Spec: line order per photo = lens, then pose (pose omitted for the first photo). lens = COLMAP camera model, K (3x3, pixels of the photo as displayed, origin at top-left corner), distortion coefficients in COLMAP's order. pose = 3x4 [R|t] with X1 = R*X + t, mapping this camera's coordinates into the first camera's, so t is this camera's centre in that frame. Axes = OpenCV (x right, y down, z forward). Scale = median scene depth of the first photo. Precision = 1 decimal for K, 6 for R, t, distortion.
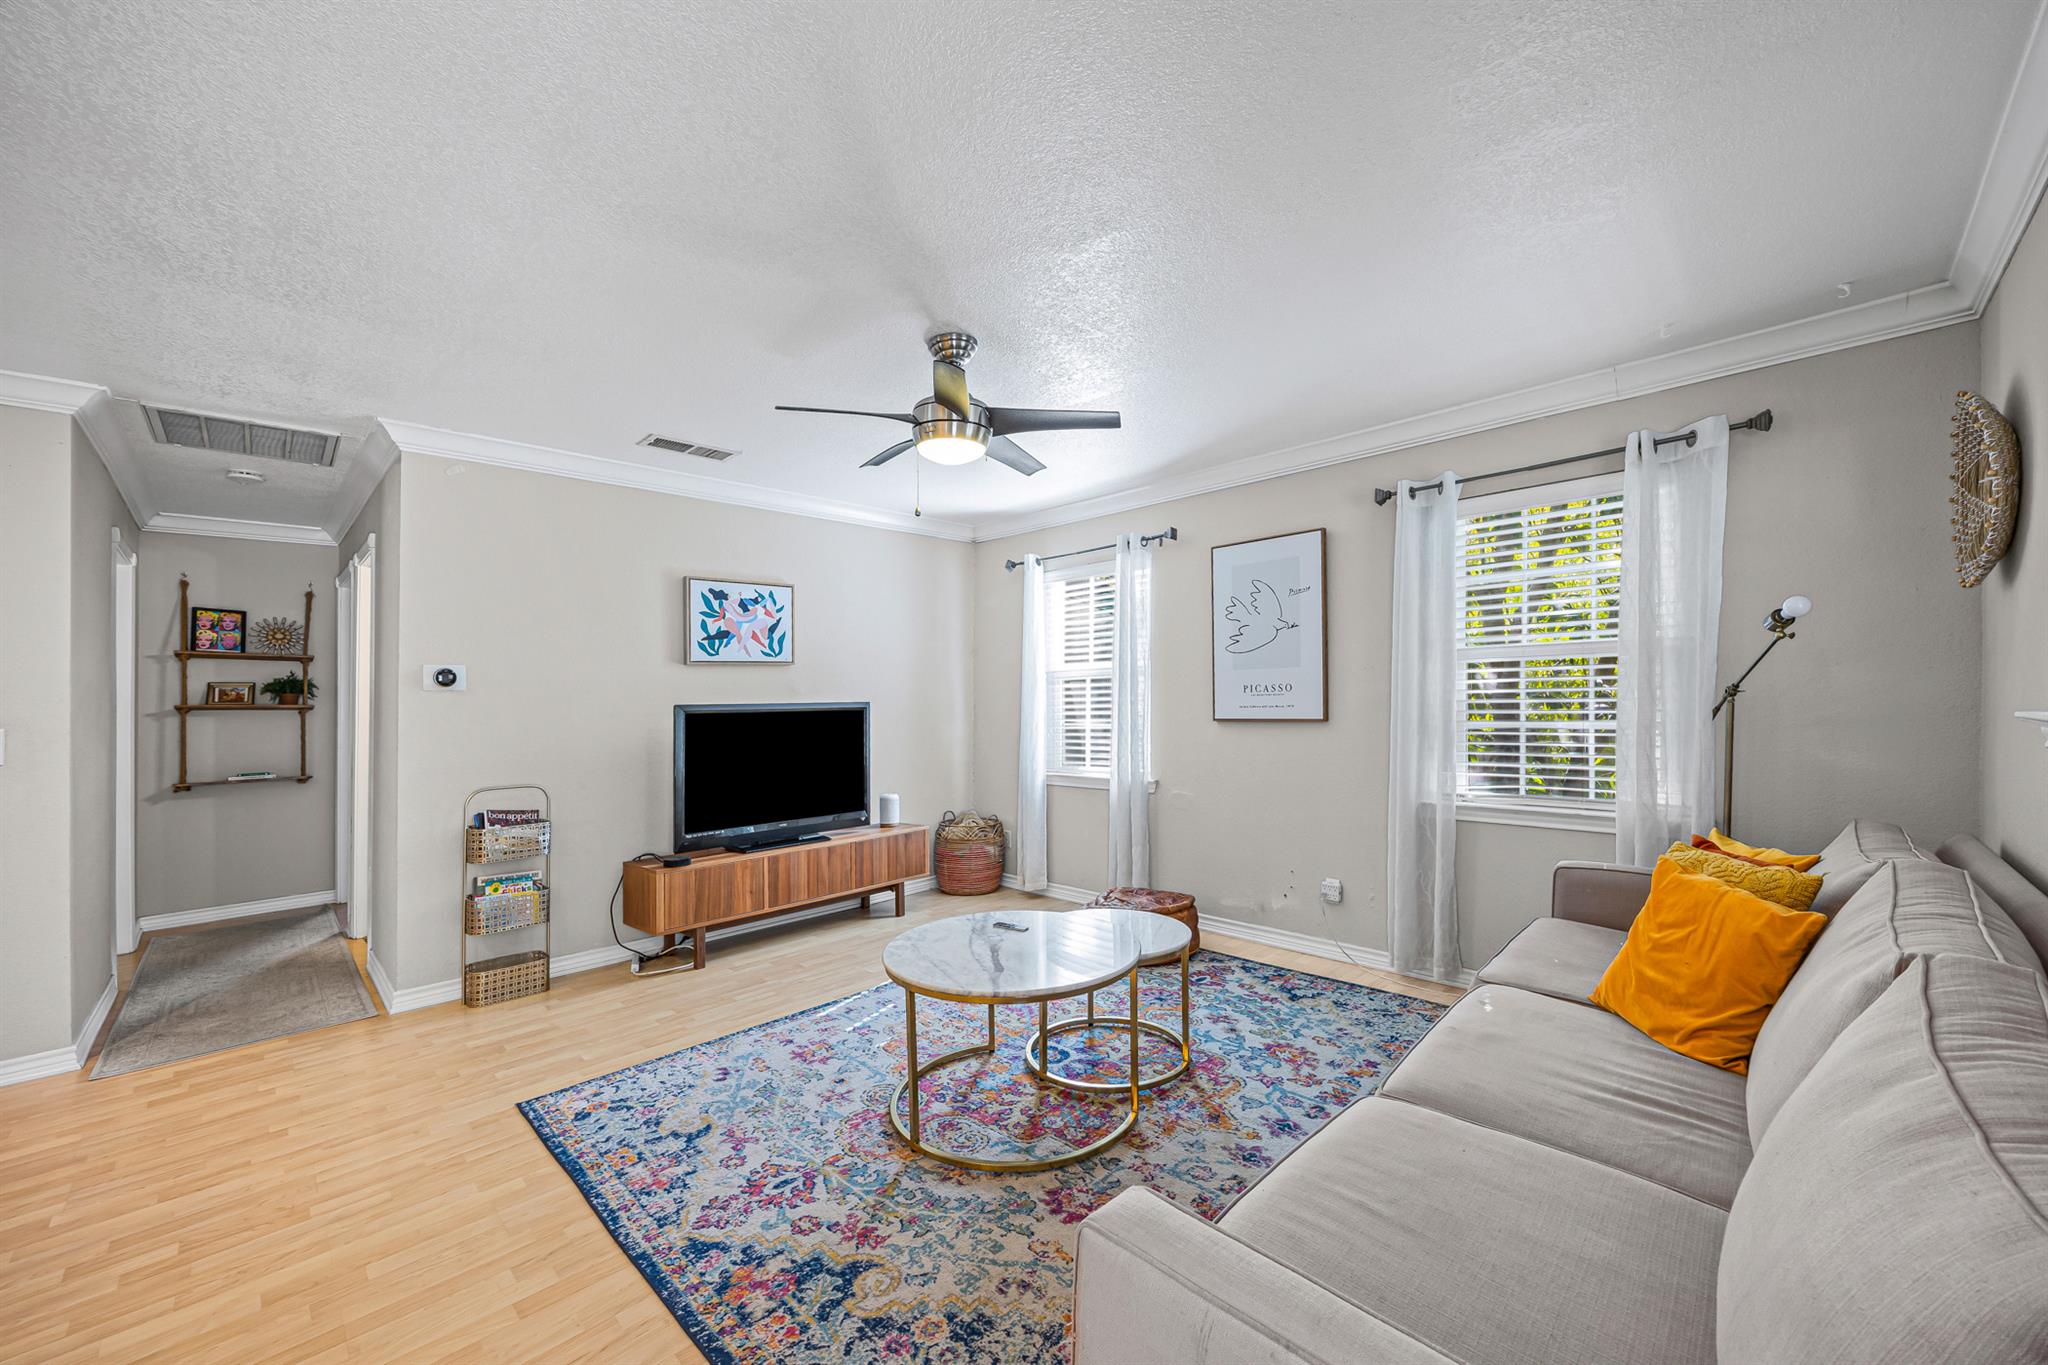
lens RADIAL K [[784.3, 0, 1036.0], [0, 784.3, 698.8], [0, 0, 1]] dist [-0.003882, 0.000214]
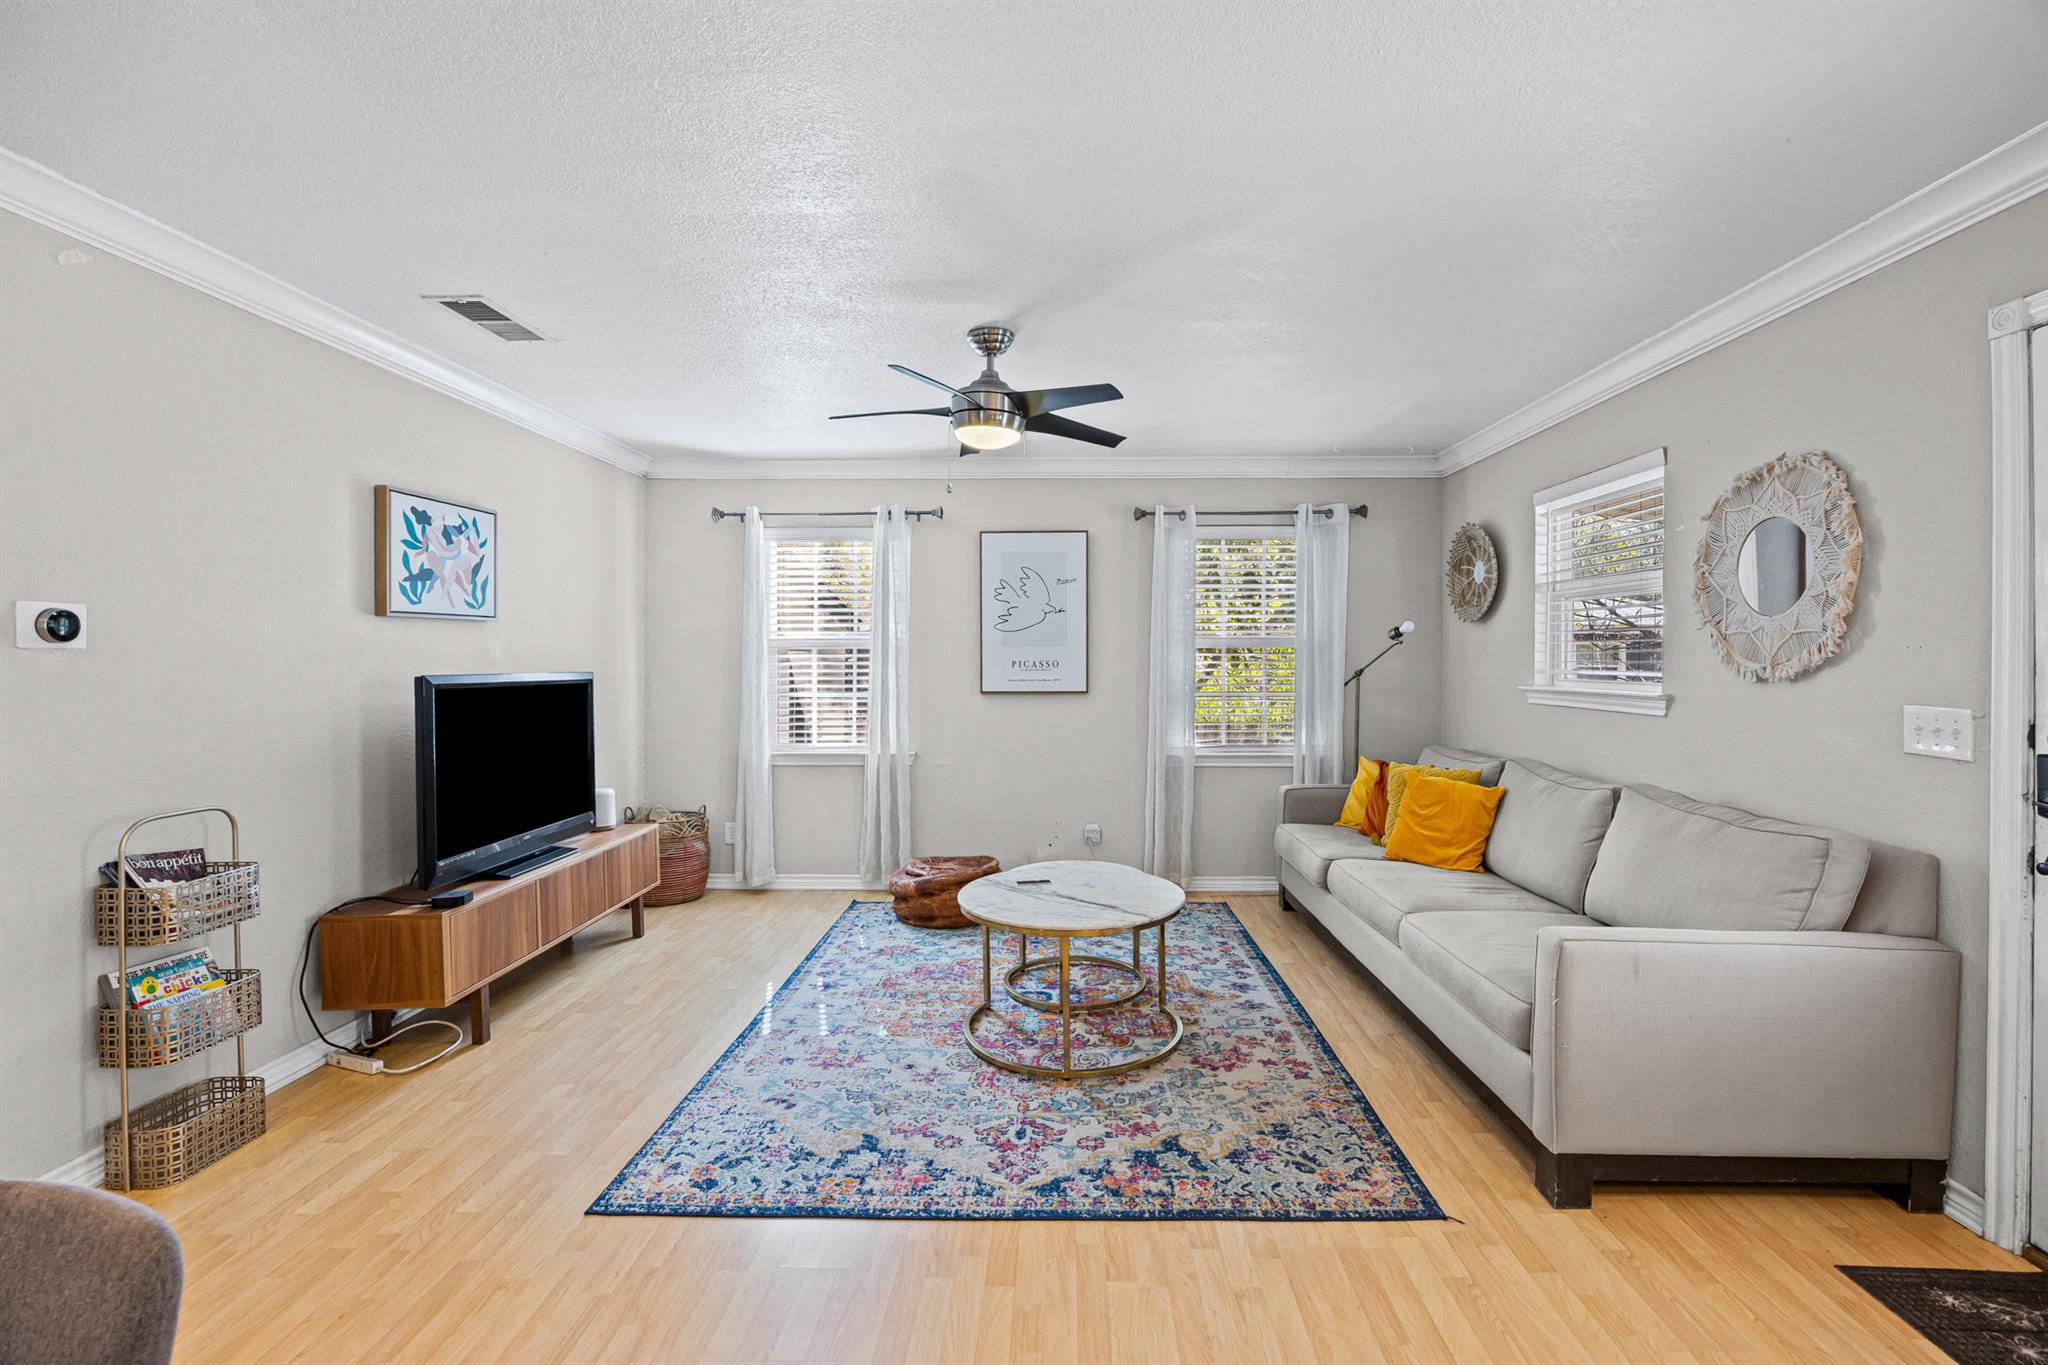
lens RADIAL K [[890.0, 0, 1043.4], [0, 890.0, 667.8], [0, 0, 1]] dist [-0.017931, 0.000721]
pose [[0.729934, 0.012248, 0.683408, -0.753998], [-0.013048, 0.999907, -0.003984, -0.004348], [-0.683393, -0.006009, 0.730026, 0.072915]]
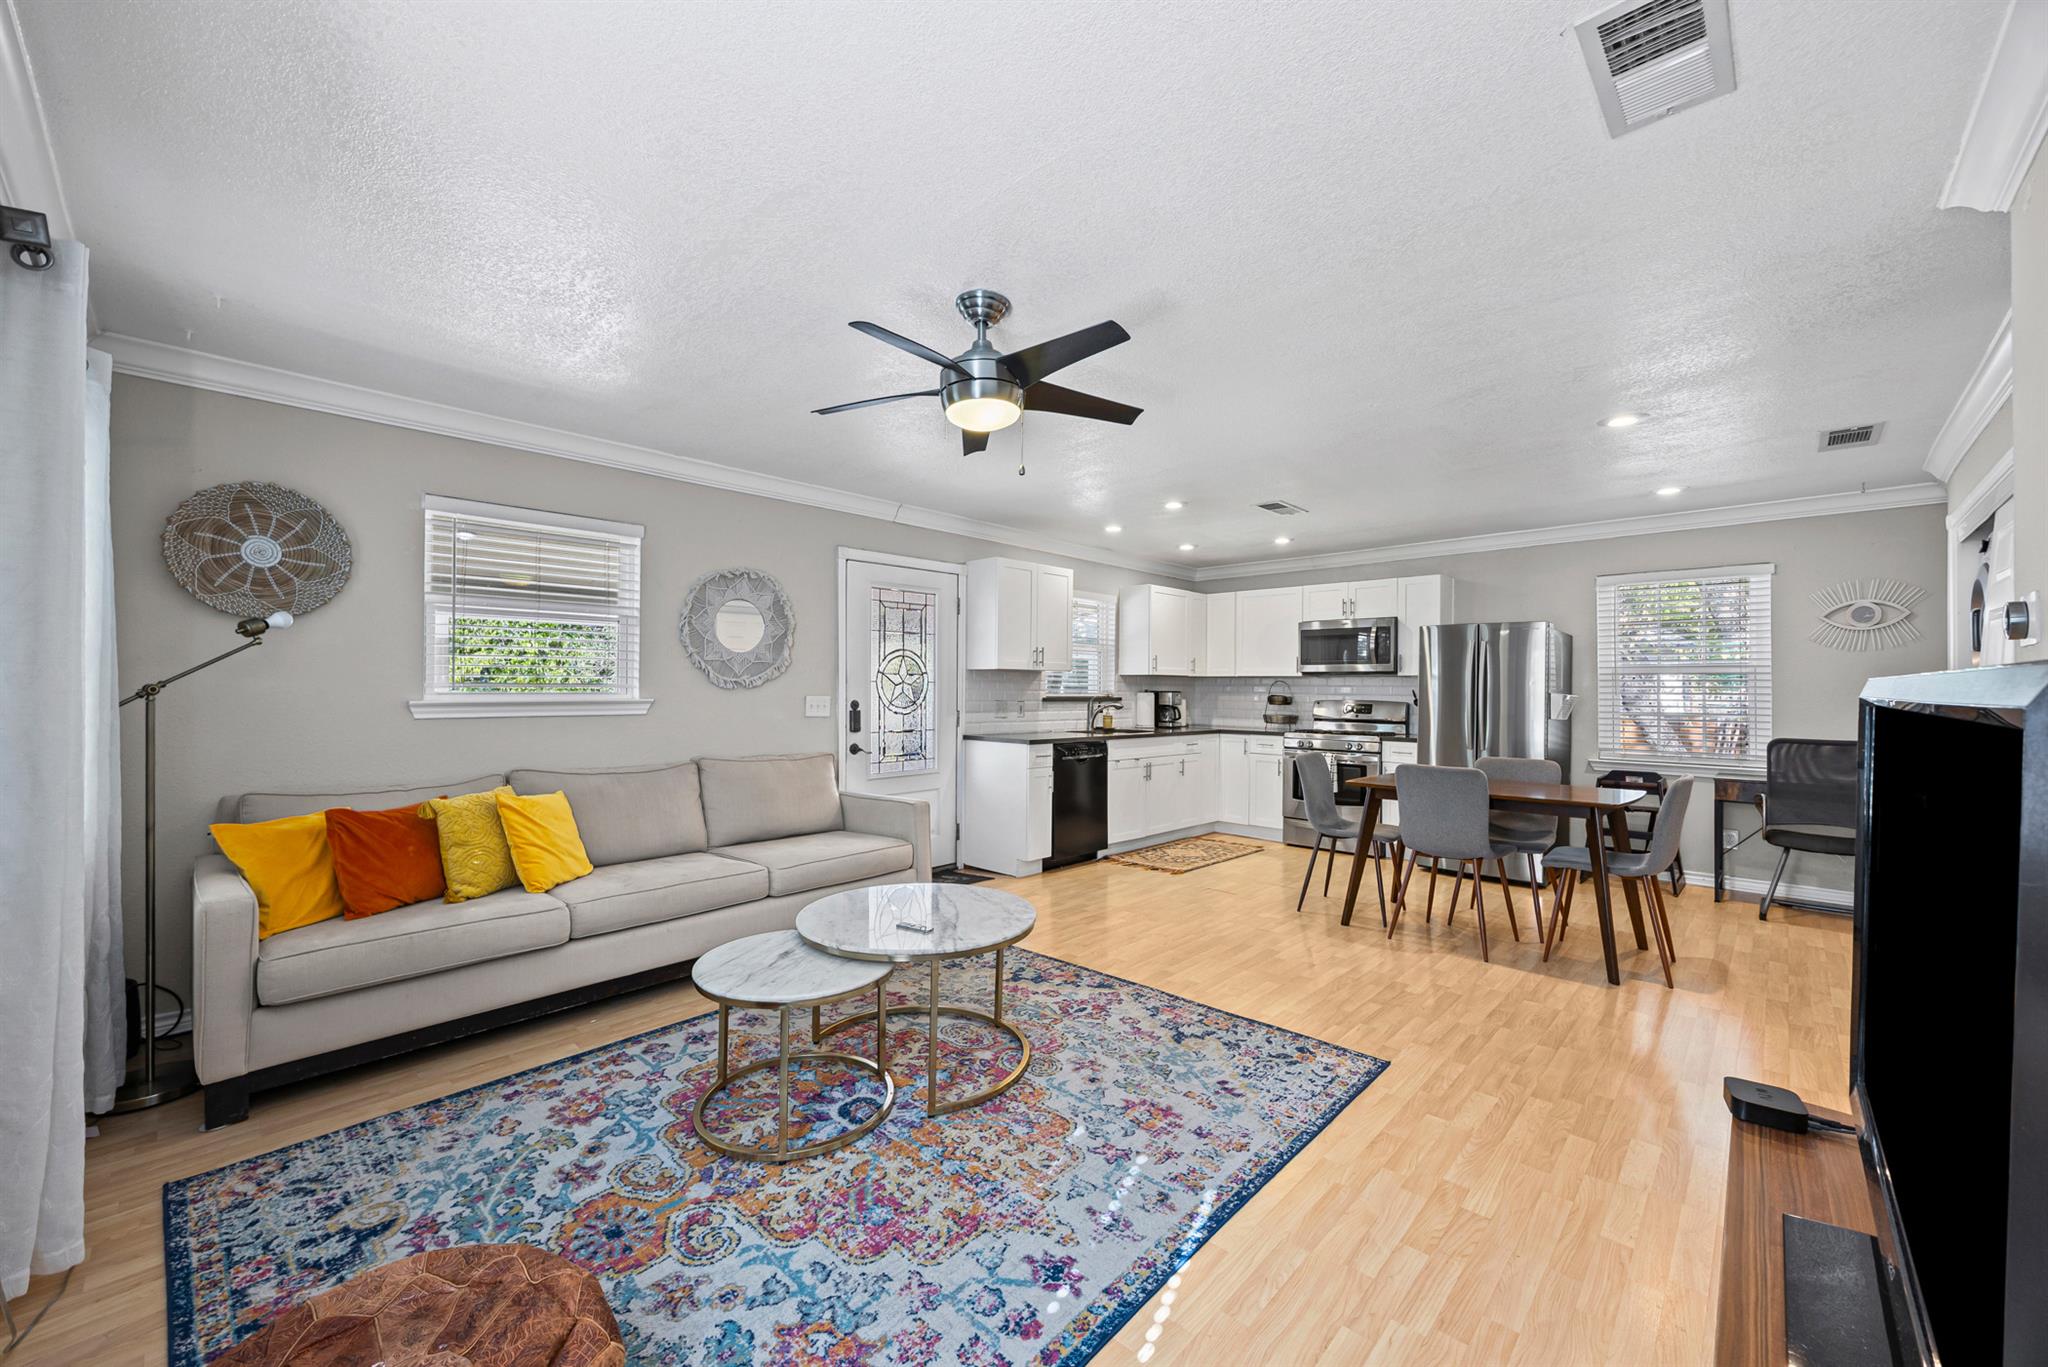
lens RADIAL K [[784.3, 0, 1028.0], [0, 784.3, 698.4], [0, 0, 1]] dist [-0.003882, 0.000214]
pose [[-0.999622, 0.018175, -0.020629, -0.134933], [0.017962, 0.999784, 0.010450, 0.008731], [0.020814, 0.010075, -0.999733, 1.657279]]
